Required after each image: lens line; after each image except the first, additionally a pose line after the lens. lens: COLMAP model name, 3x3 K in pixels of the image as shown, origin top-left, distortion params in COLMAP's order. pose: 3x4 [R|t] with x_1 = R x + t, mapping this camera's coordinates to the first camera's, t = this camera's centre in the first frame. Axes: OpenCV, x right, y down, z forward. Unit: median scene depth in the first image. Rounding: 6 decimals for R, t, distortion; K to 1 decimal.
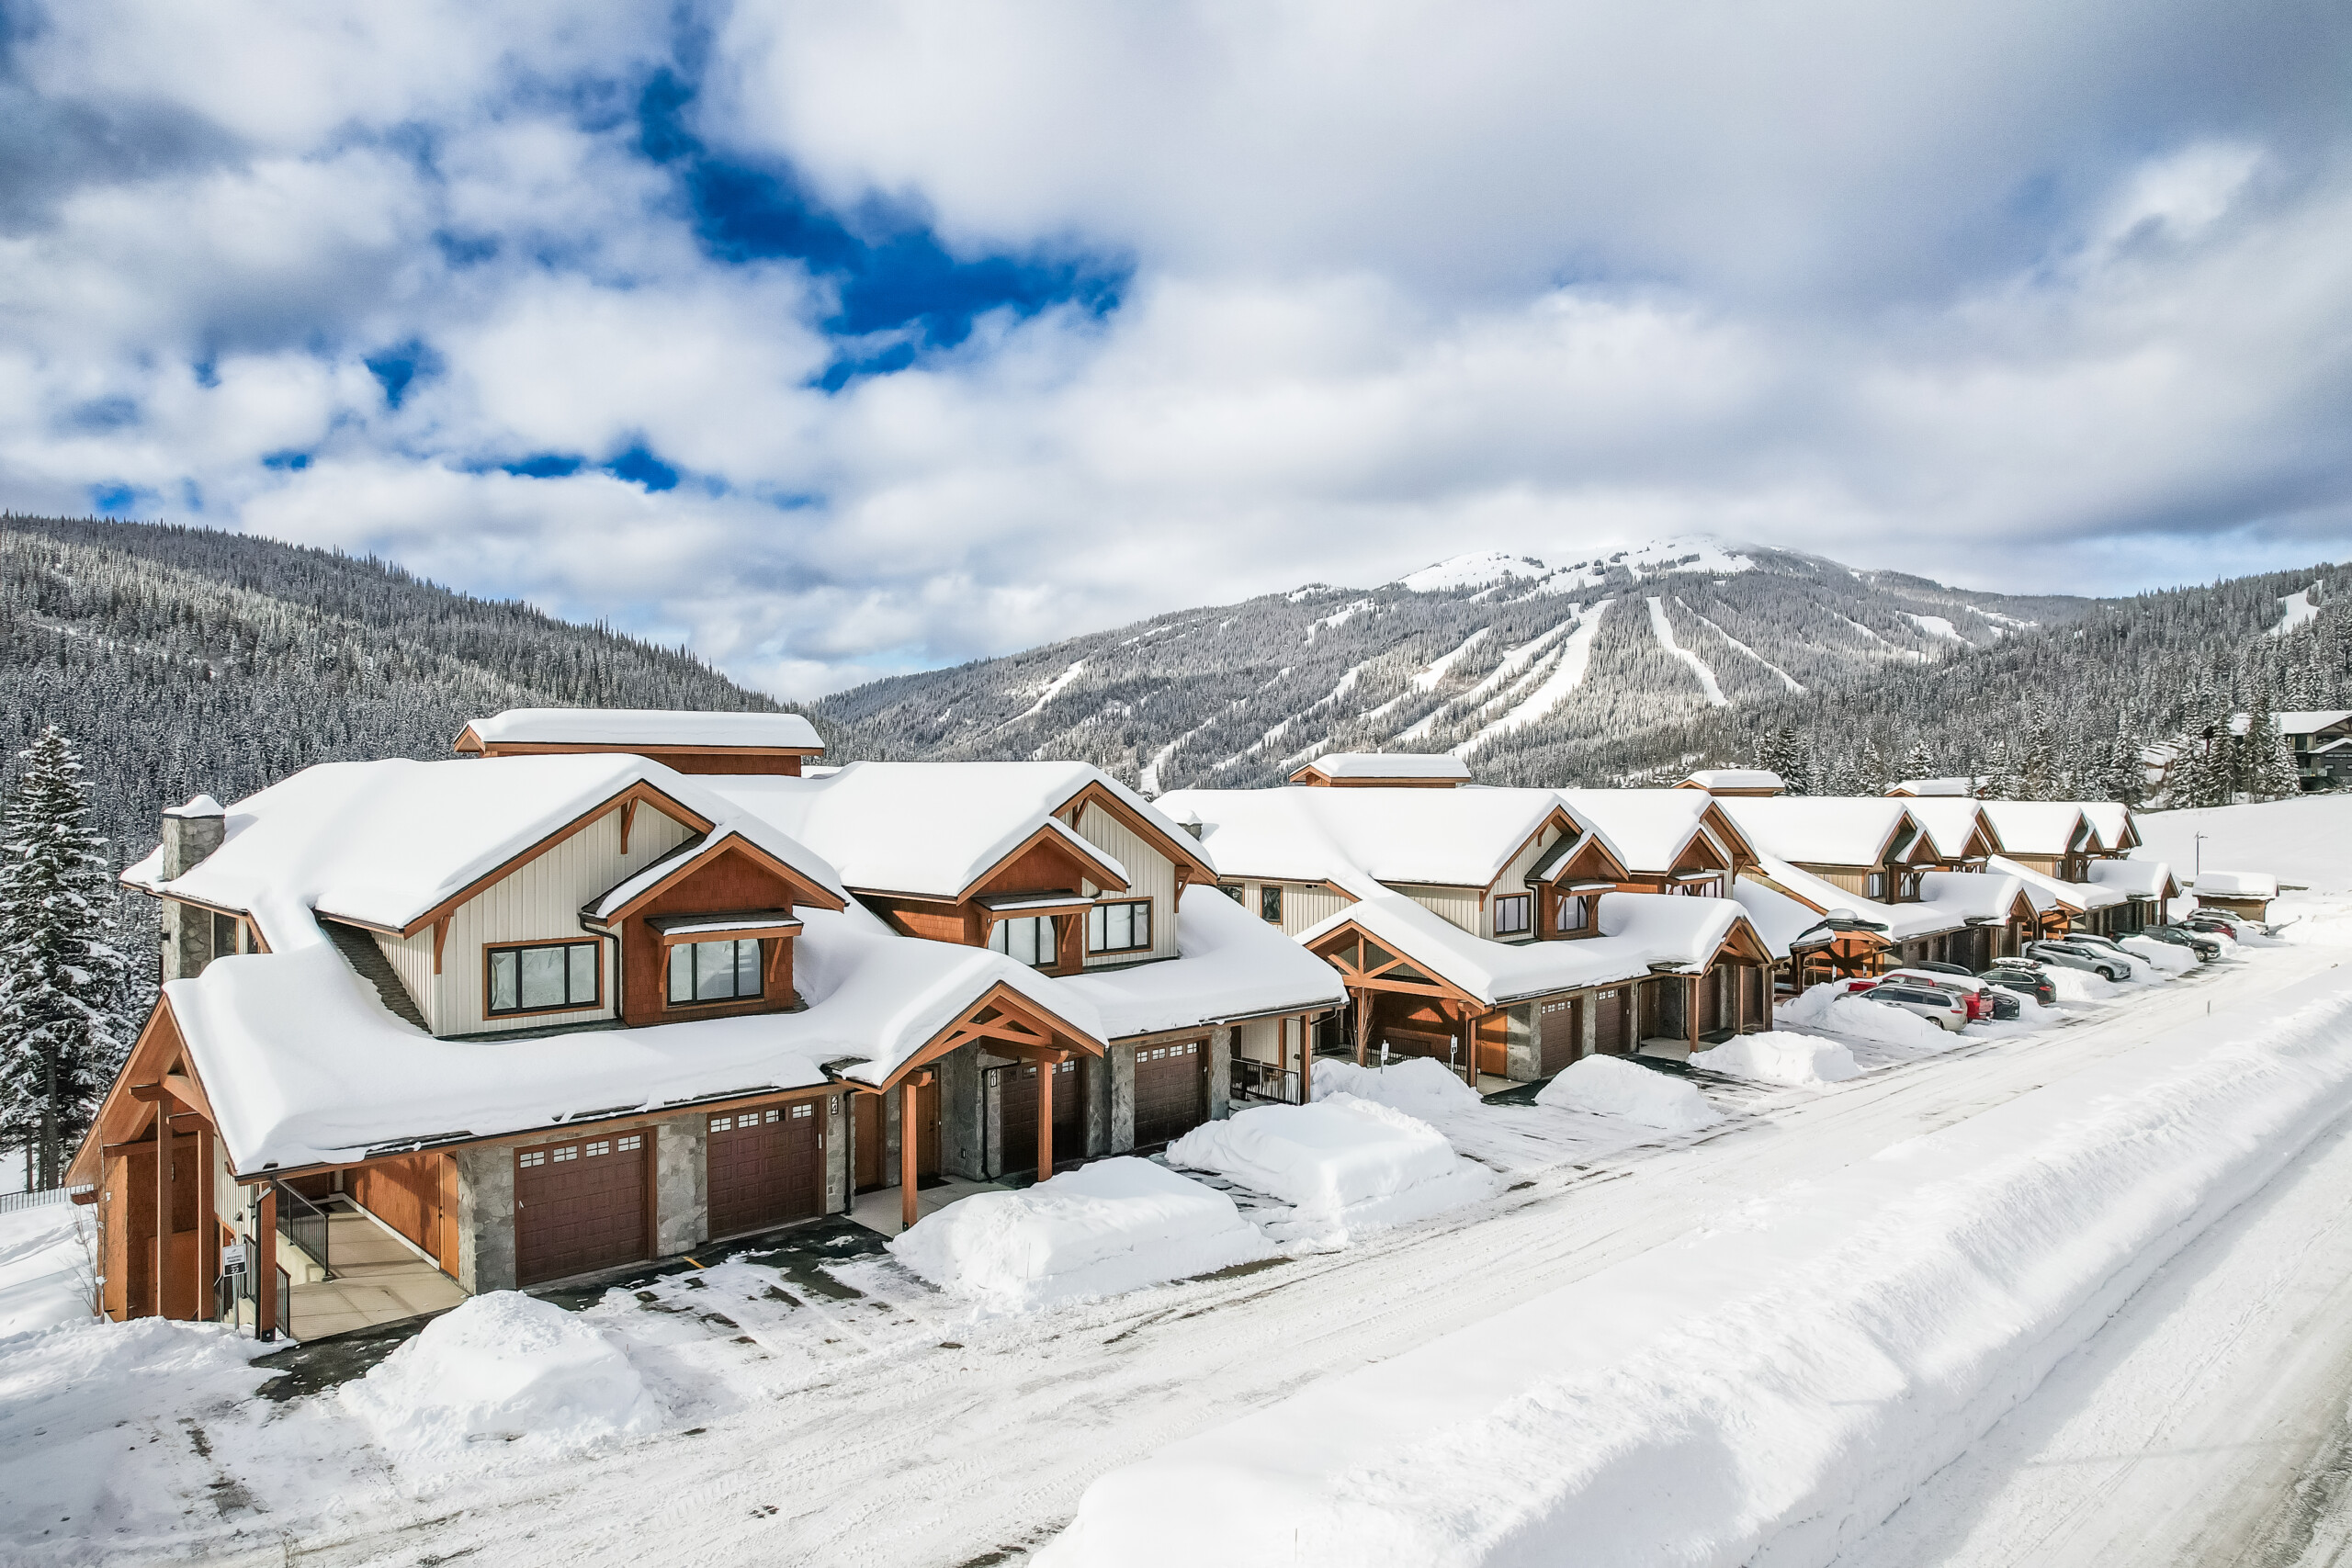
lens RADIAL K [[1465.0, 0, 1176.0], [0, 1465.0, 784.0], [0, 0, 1]] dist [-0.092660, 0.067433]
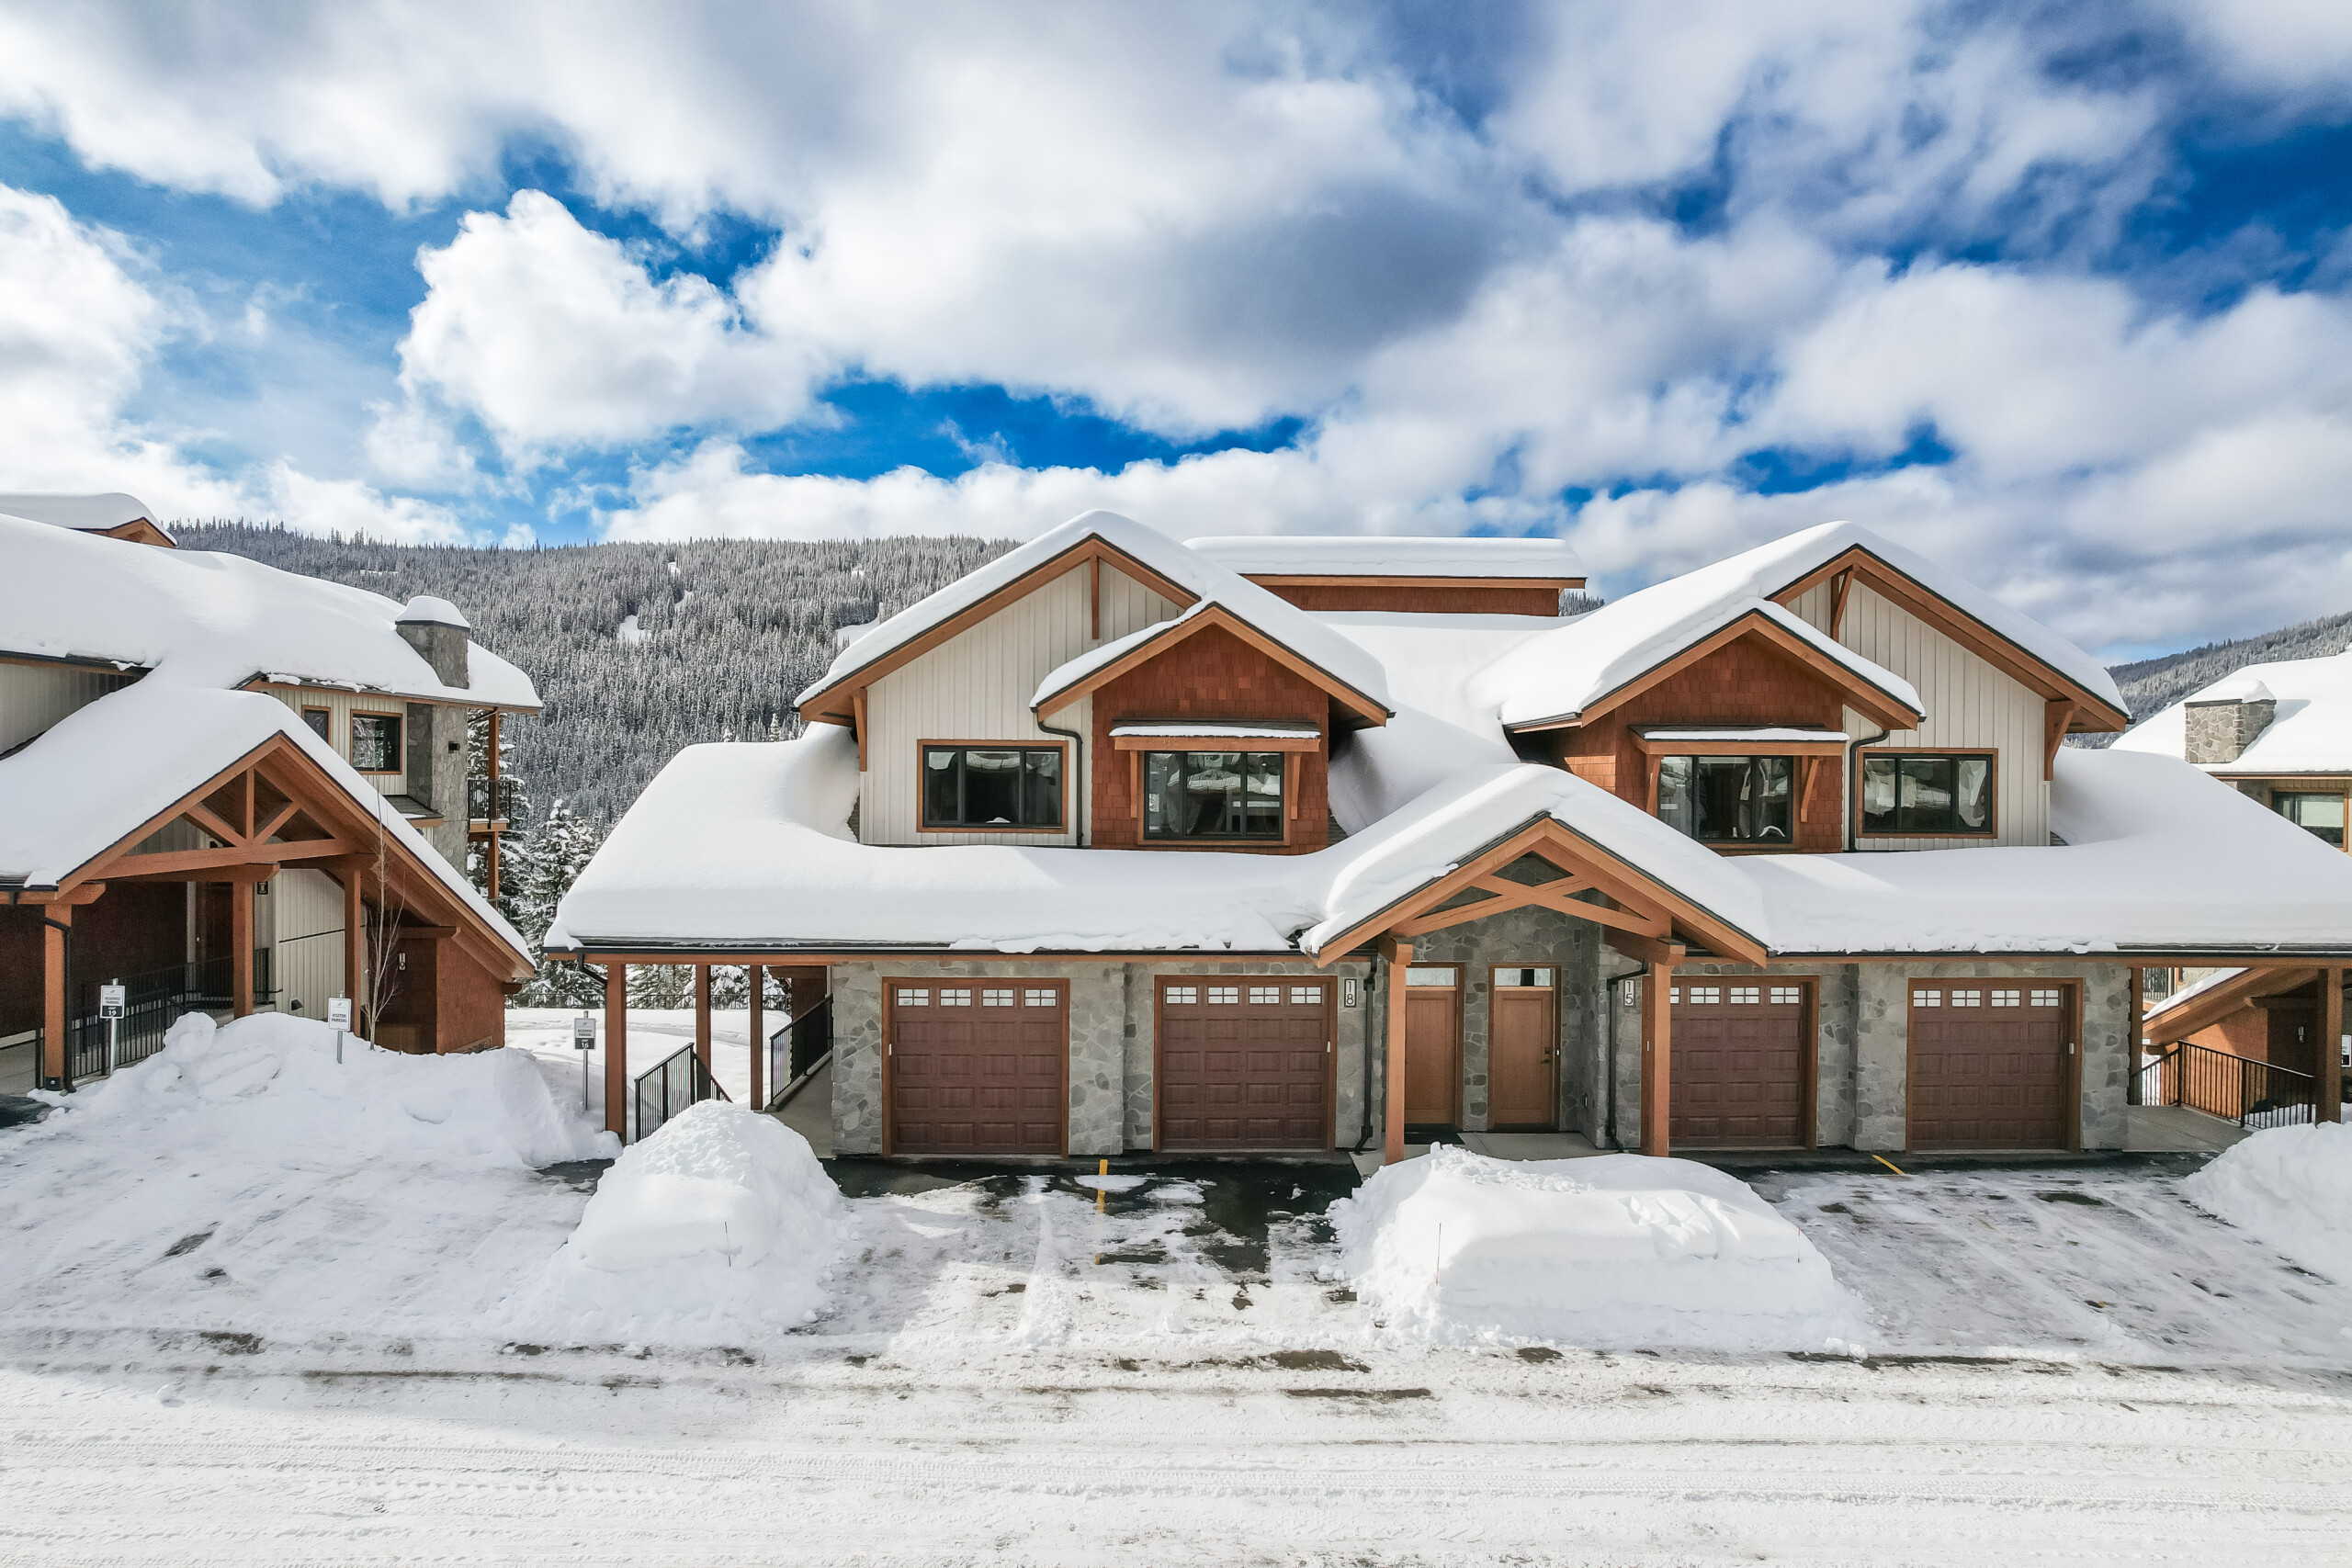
lens RADIAL K [[1465.0, 0, 1176.0], [0, 1465.0, 784.0], [0, 0, 1]] dist [-0.092660, 0.067433]
pose [[0.731362, 0.005985, -0.681963, 0.186573], [-0.005383, 0.999981, 0.003003, 0.121877], [0.681968, 0.001475, 0.731381, 0.441308]]
